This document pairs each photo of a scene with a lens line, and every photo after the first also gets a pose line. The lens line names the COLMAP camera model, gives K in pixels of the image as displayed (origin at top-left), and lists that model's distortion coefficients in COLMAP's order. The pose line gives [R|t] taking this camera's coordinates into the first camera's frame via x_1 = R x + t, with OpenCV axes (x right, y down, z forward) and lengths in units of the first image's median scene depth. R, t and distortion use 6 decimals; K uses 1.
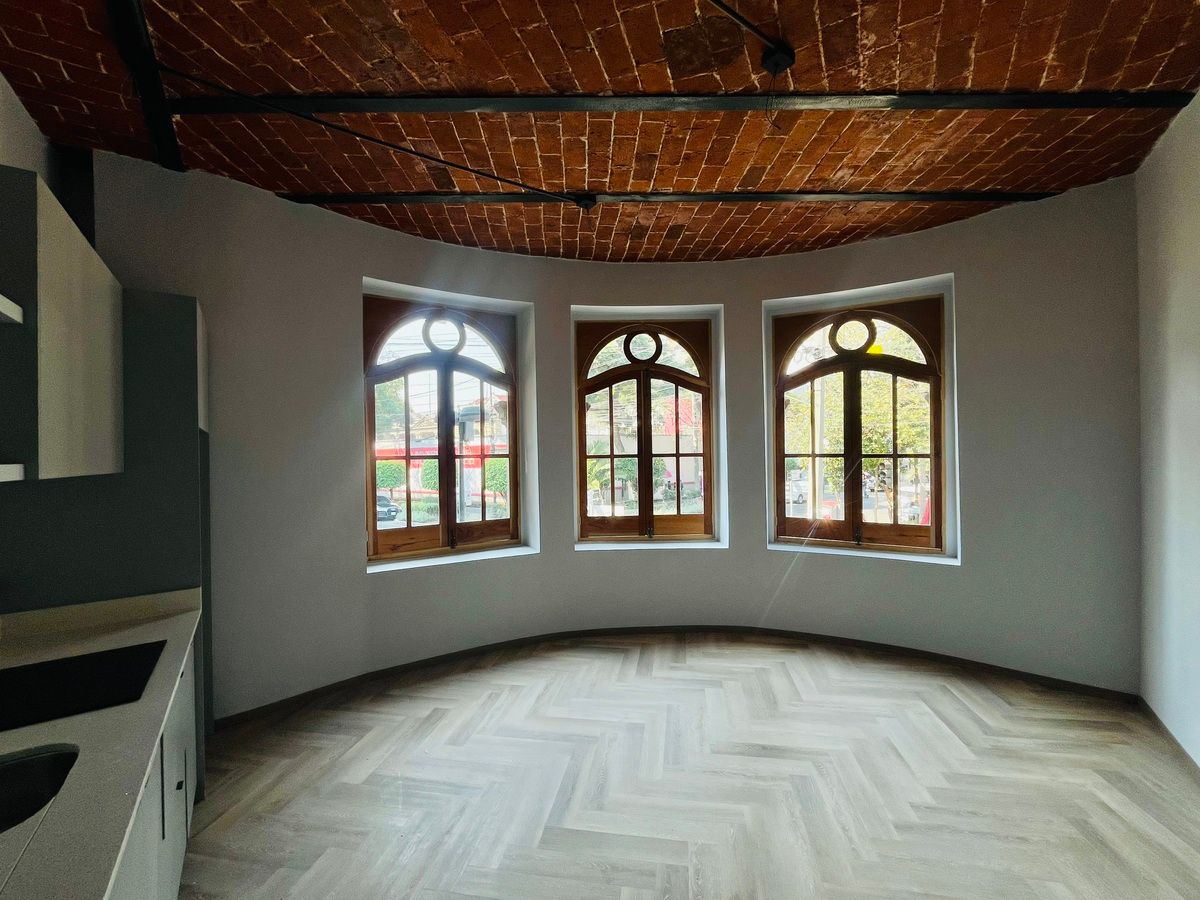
lens RADIAL K [[483.3, 0, 594.8], [0, 483.3, 449.2], [0, 0, 1]] dist [-0.007695, 0.001559]
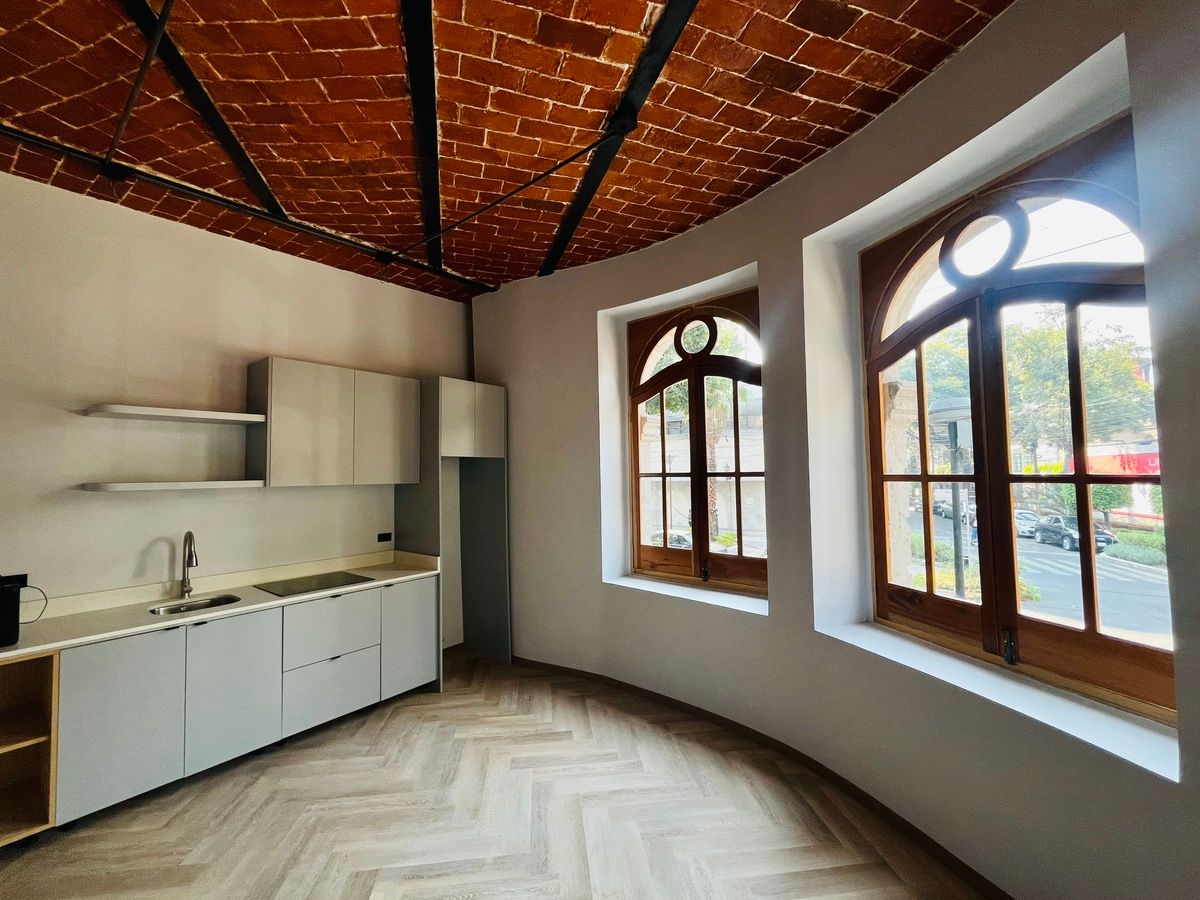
lens RADIAL K [[483.3, 0, 597.3], [0, 483.3, 448.7], [0, 0, 1]] dist [-0.007695, 0.001559]
pose [[0.295487, -0.034541, -0.954722, 0.507360], [0.014357, 0.999394, -0.031714, -0.006086], [0.955239, -0.004336, 0.295804, 0.597762]]
